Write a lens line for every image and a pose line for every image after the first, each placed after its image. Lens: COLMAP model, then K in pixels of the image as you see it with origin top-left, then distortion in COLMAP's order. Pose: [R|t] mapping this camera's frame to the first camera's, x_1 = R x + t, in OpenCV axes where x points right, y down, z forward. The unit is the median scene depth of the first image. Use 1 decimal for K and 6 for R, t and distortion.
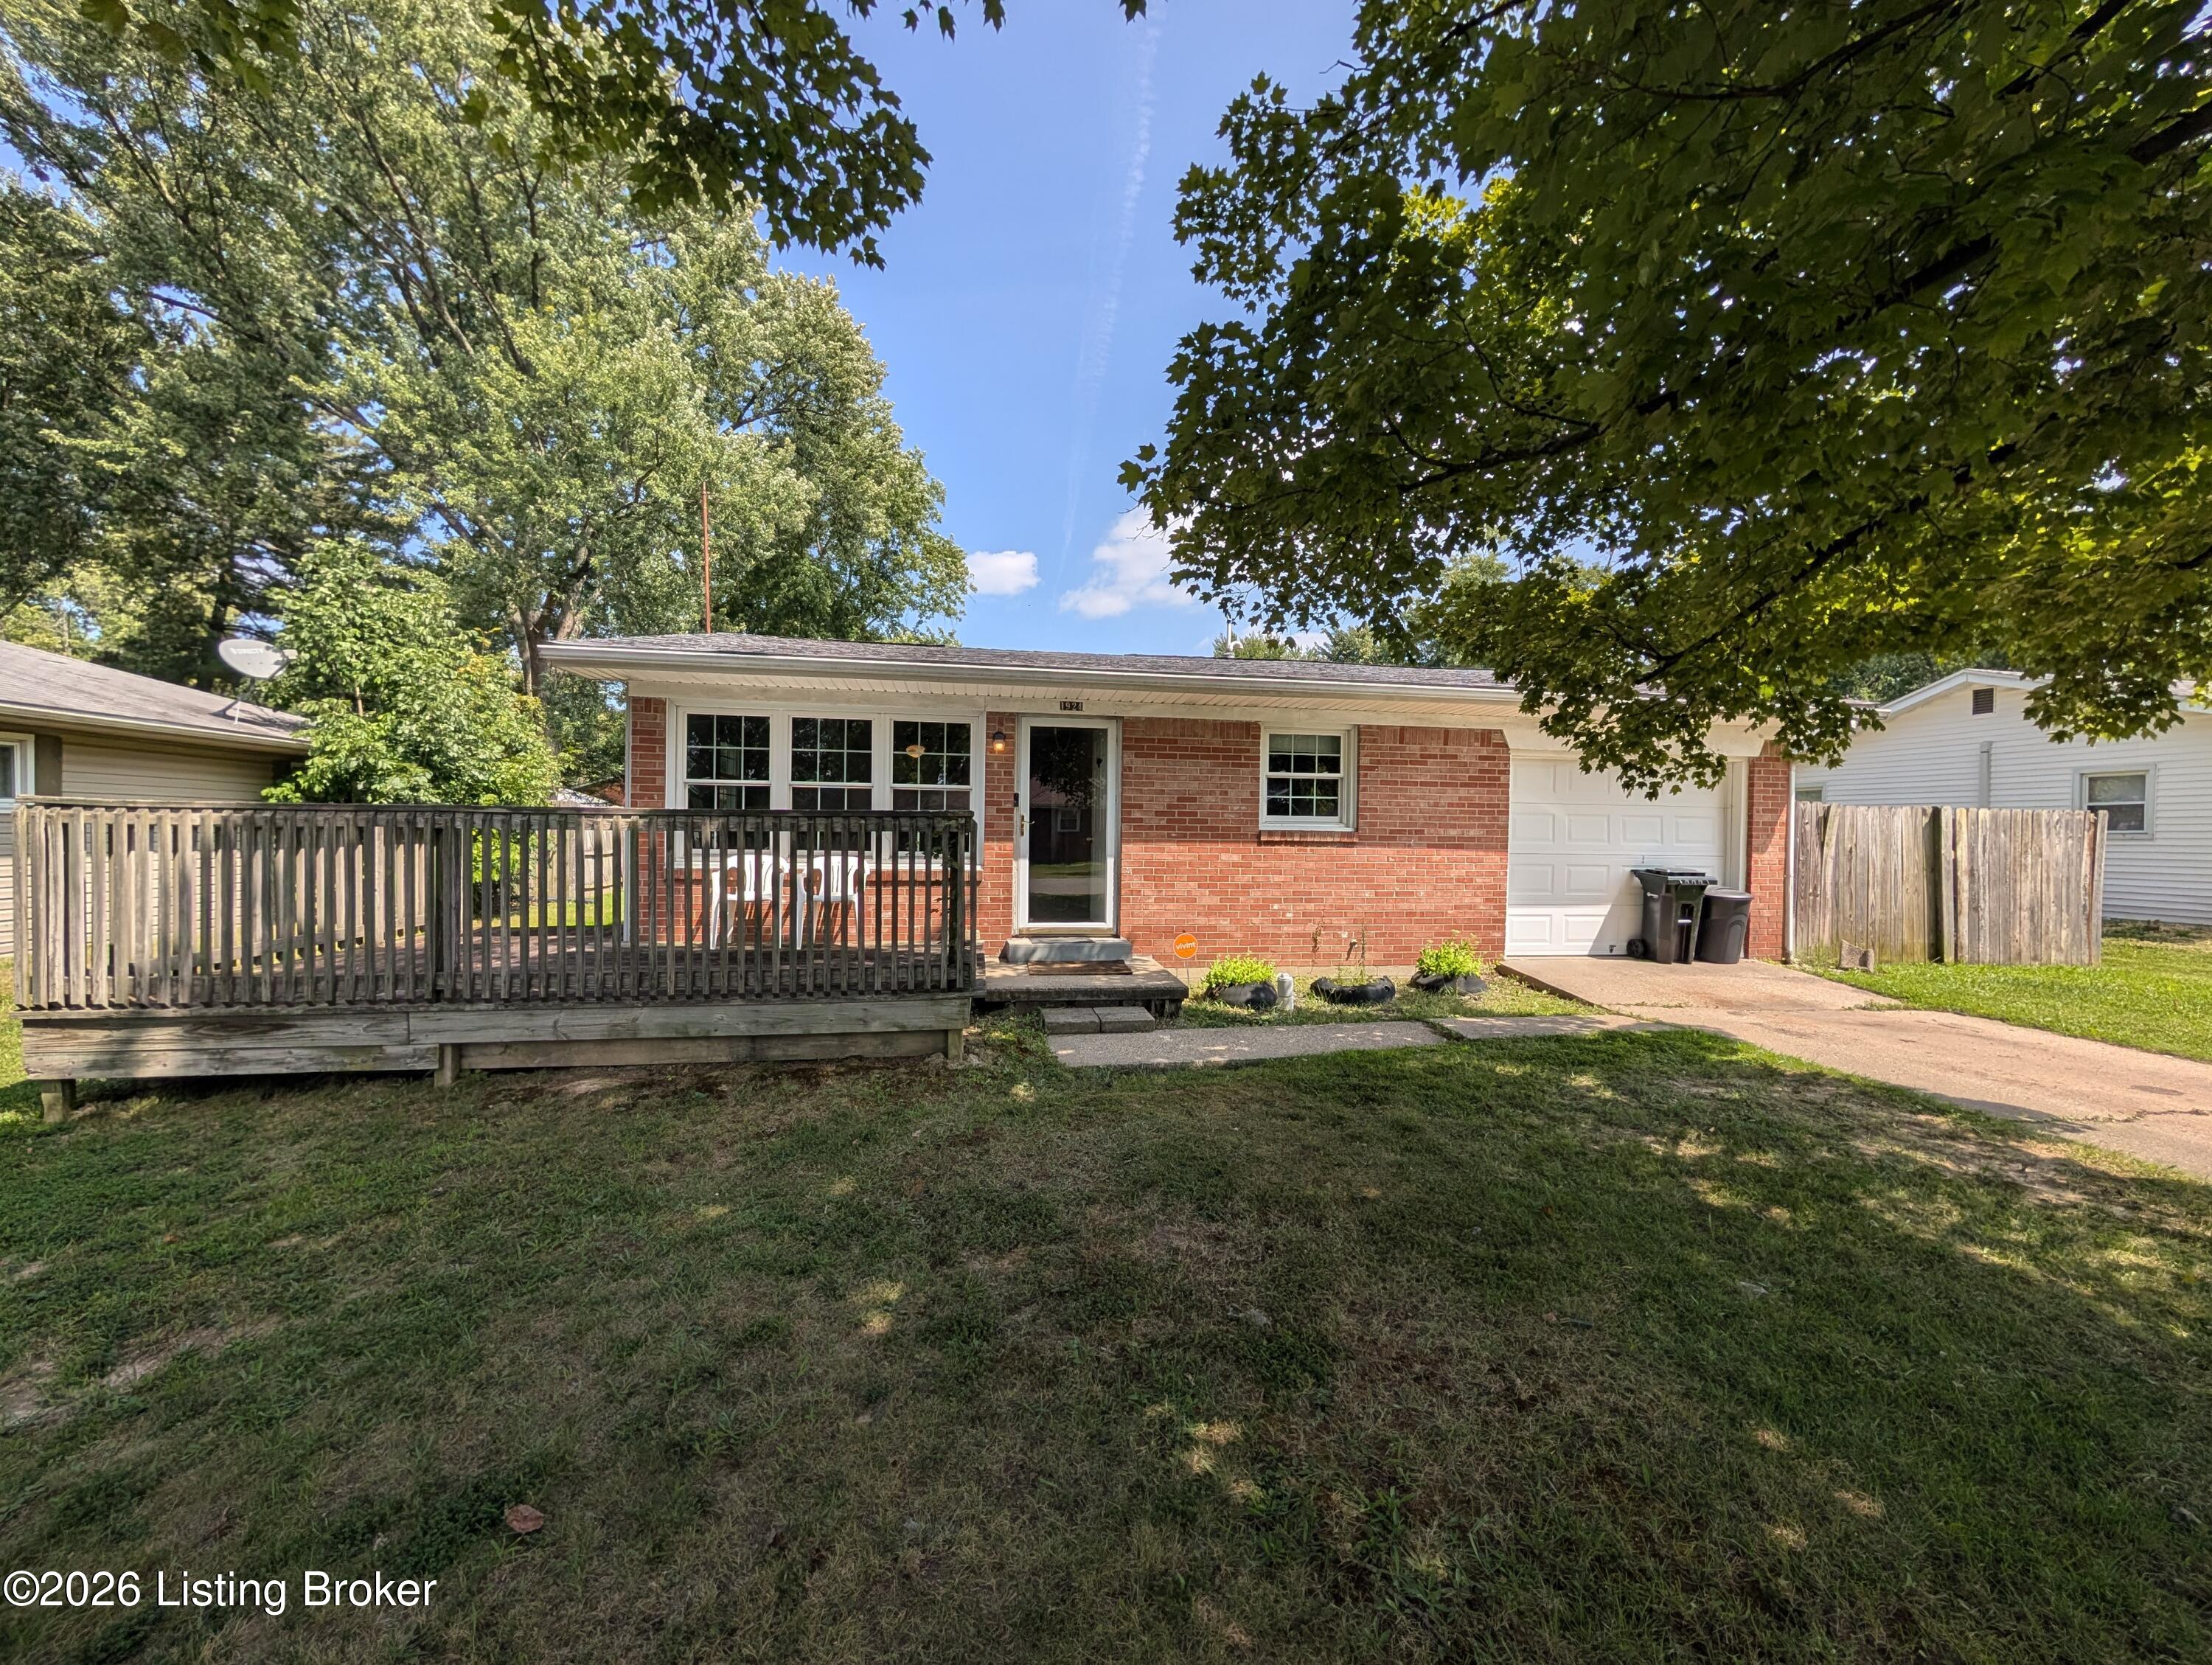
lens RADIAL K [[838.8, 0, 1113.2], [0, 838.8, 838.8], [0, 0, 1]] dist [-0.000465, 0.000229]
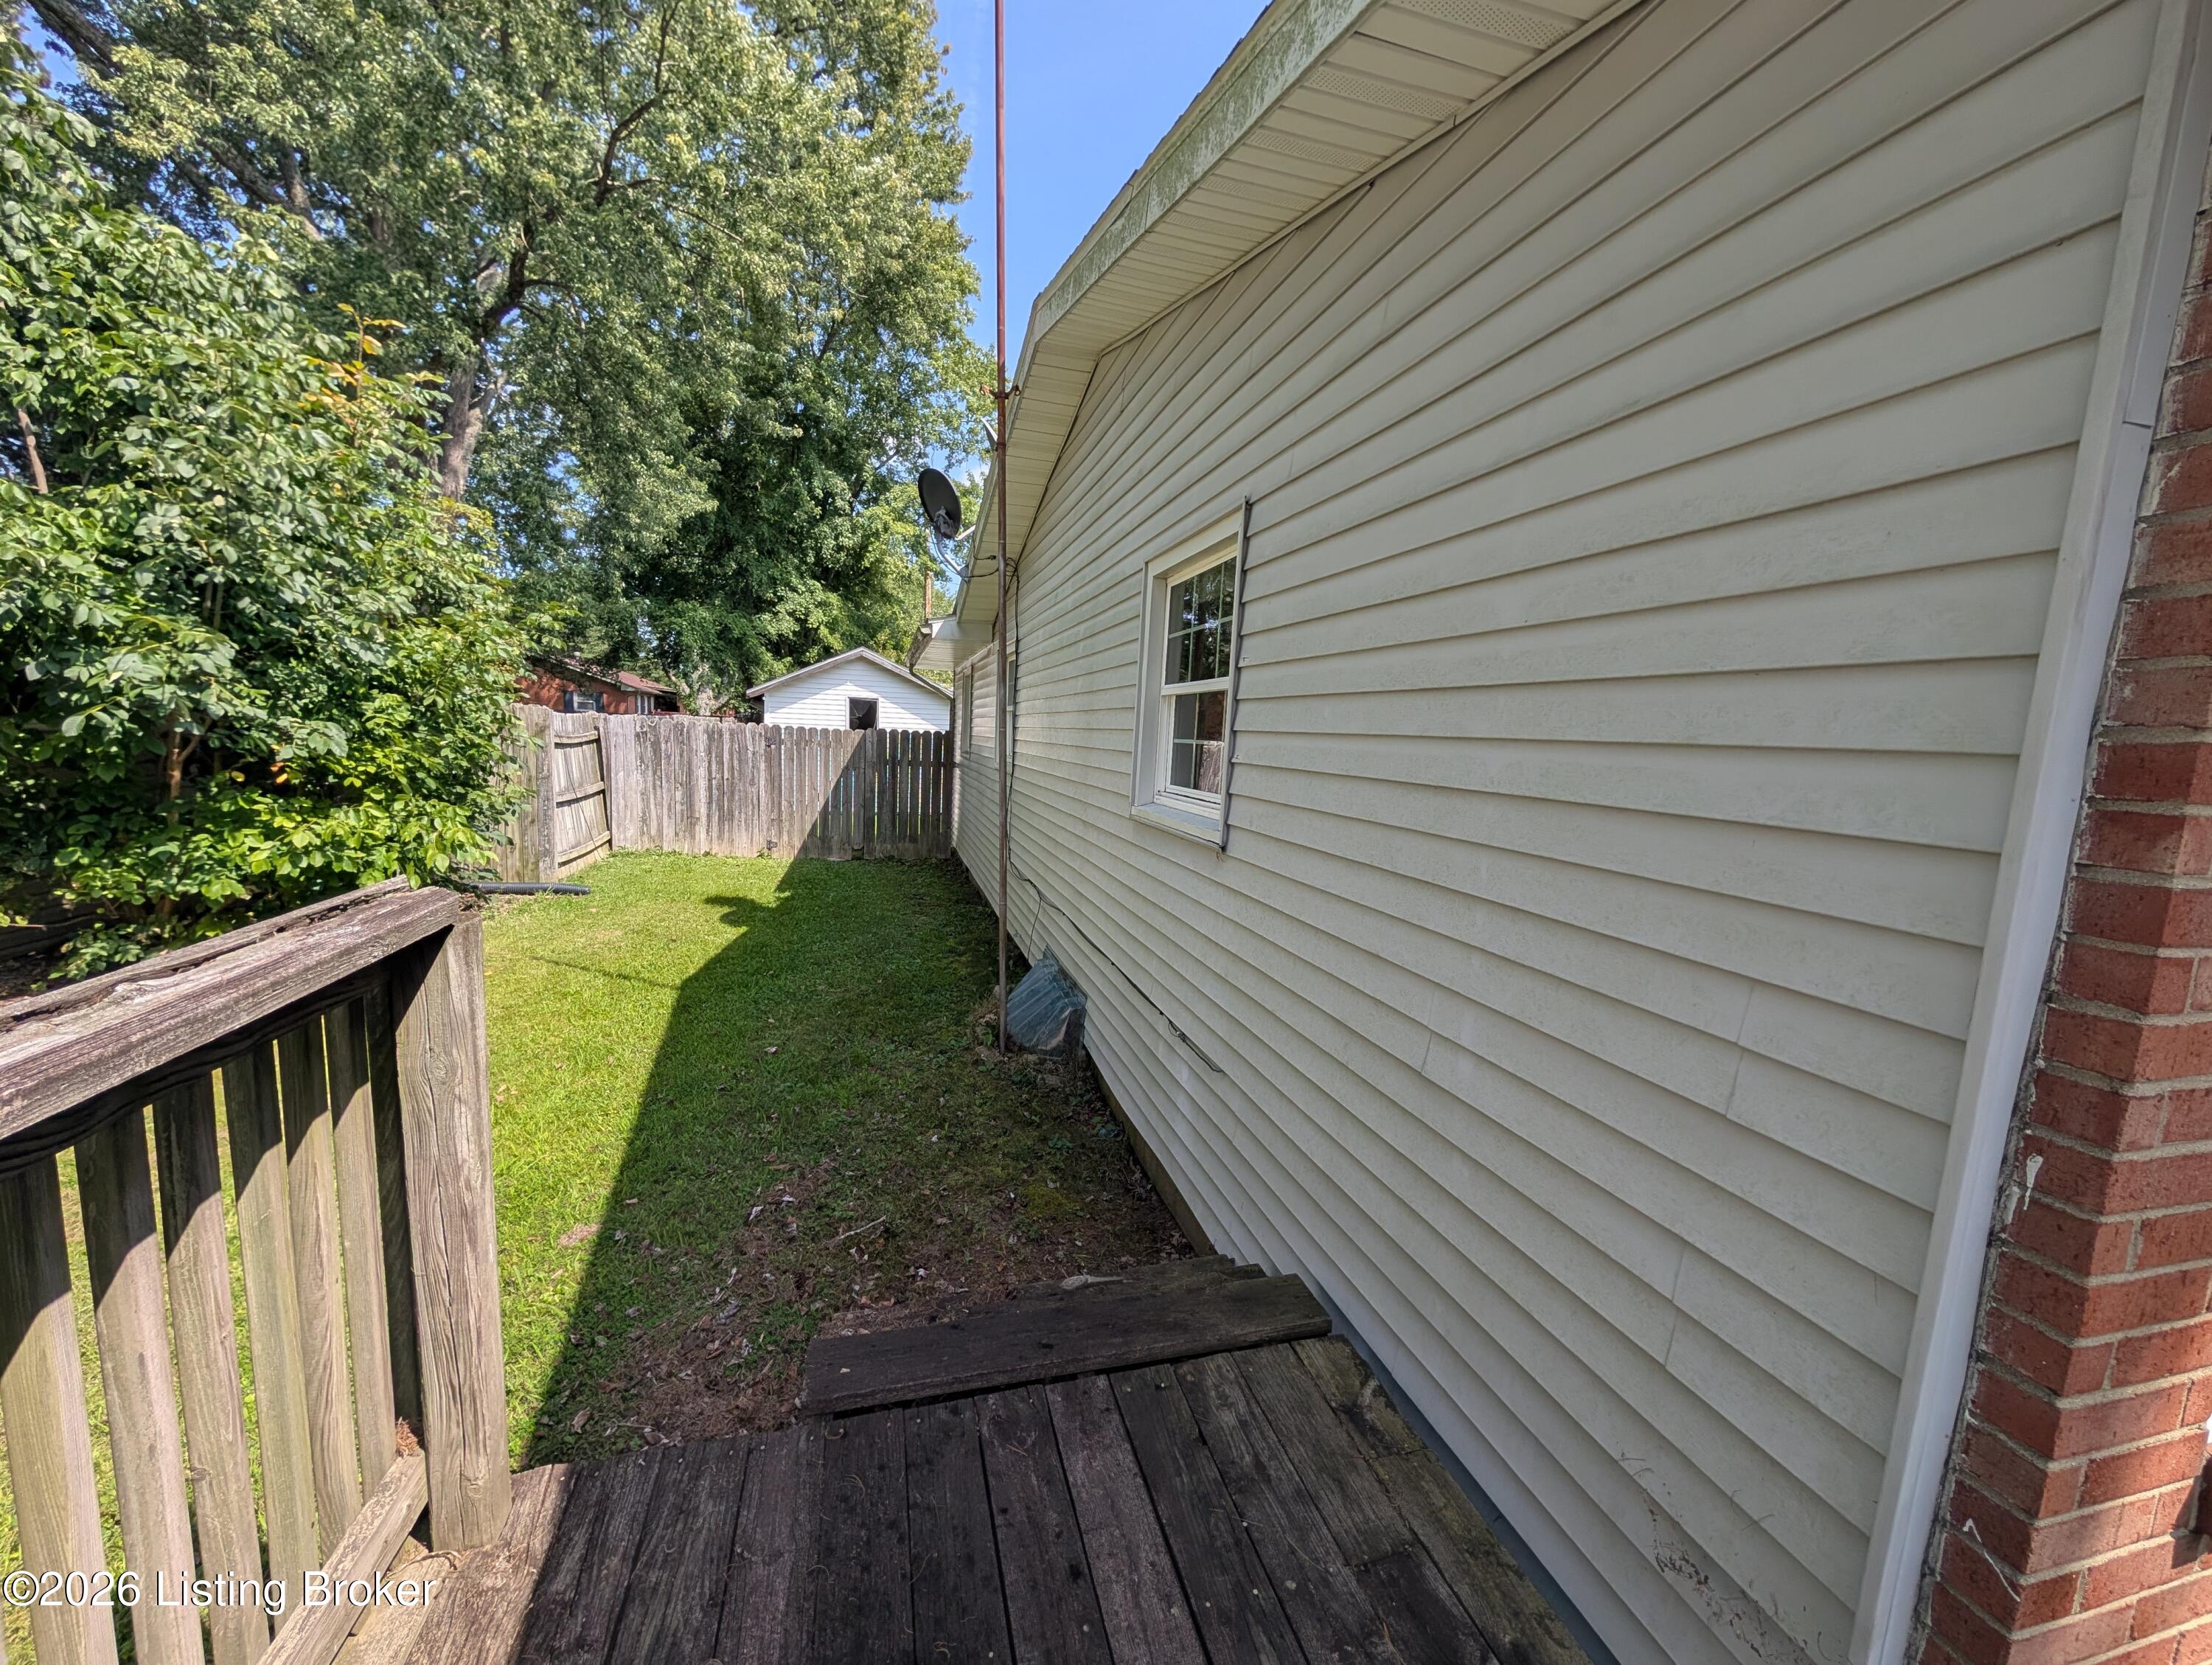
lens RADIAL K [[838.8, 0, 1090.1], [0, 838.8, 830.9], [0, 0, 1]] dist [-0.000465, 0.000229]
pose [[0.995663, 0.024805, 0.089669, -0.676922], [-0.034387, 0.993670, 0.106943, -0.070683], [-0.086448, -0.109563, 0.990213, 0.856242]]
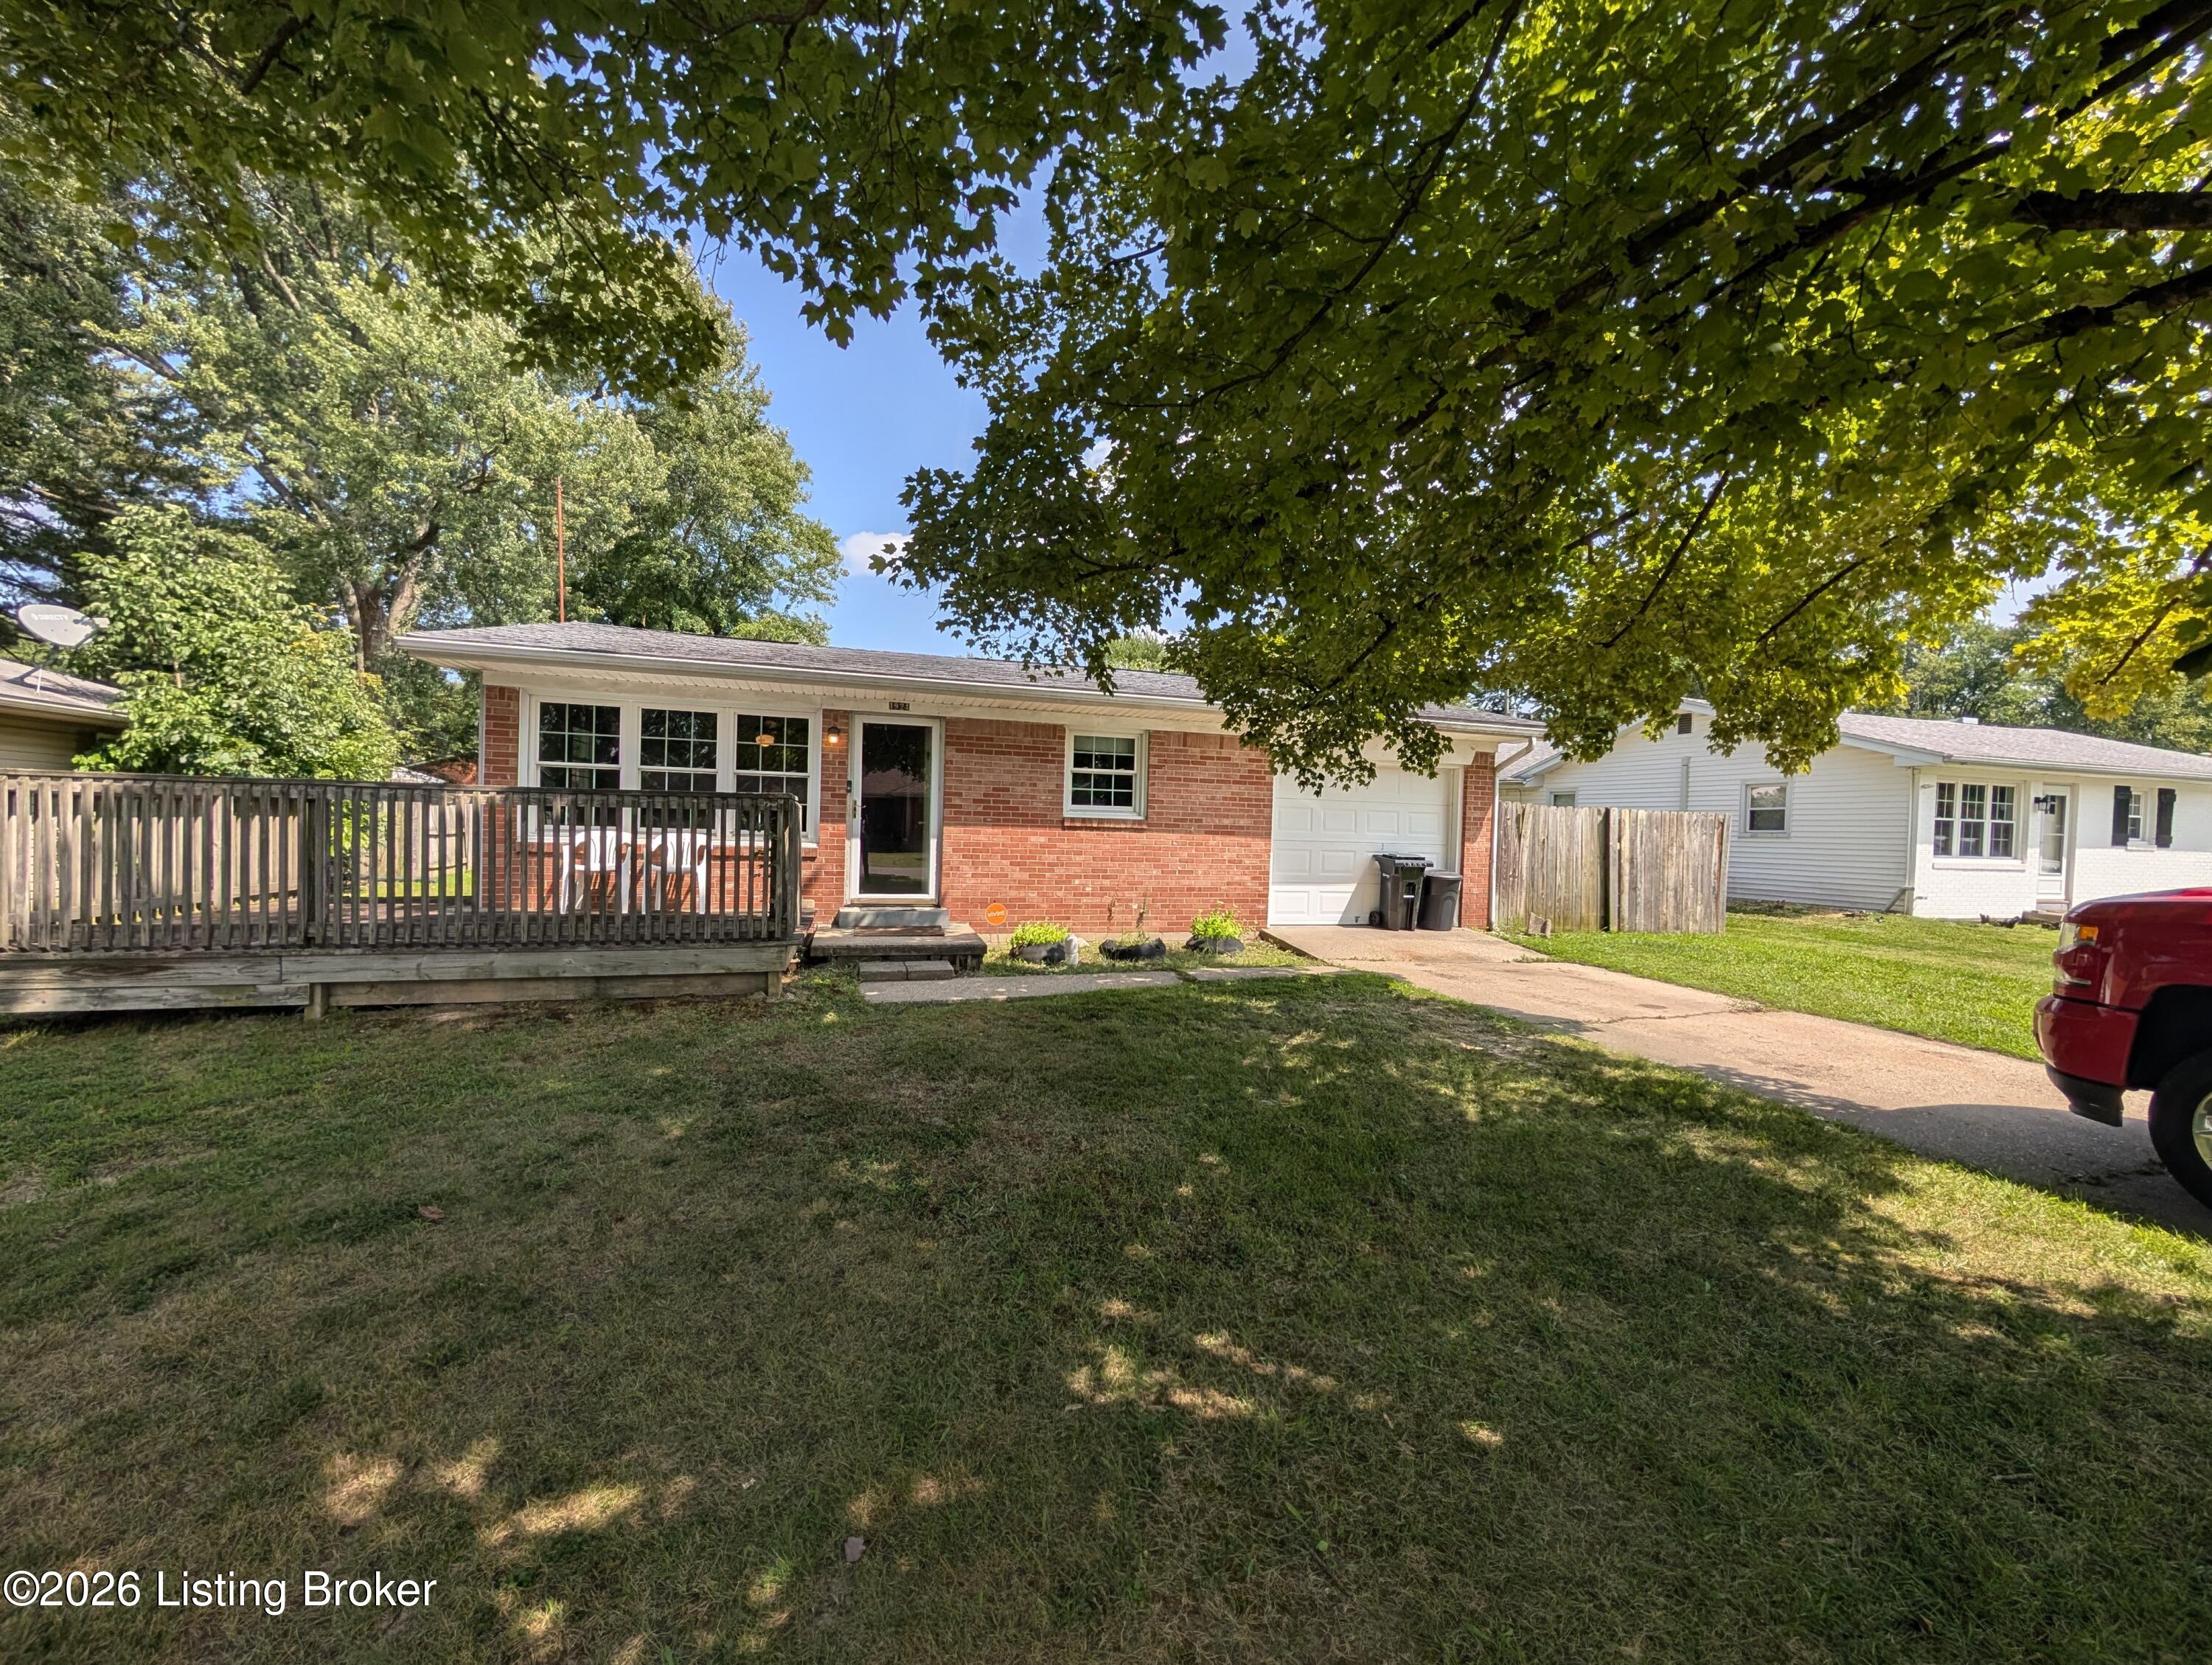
lens RADIAL K [[838.8, 0, 1107.3], [0, 838.8, 841.1], [0, 0, 1]] dist [-0.000465, 0.000229]
pose [[0.991823, 0.012688, 0.126986, 0.089385], [-0.014160, 0.999843, 0.010693, 0.010738], [-0.126830, -0.012403, 0.991847, -0.179874]]
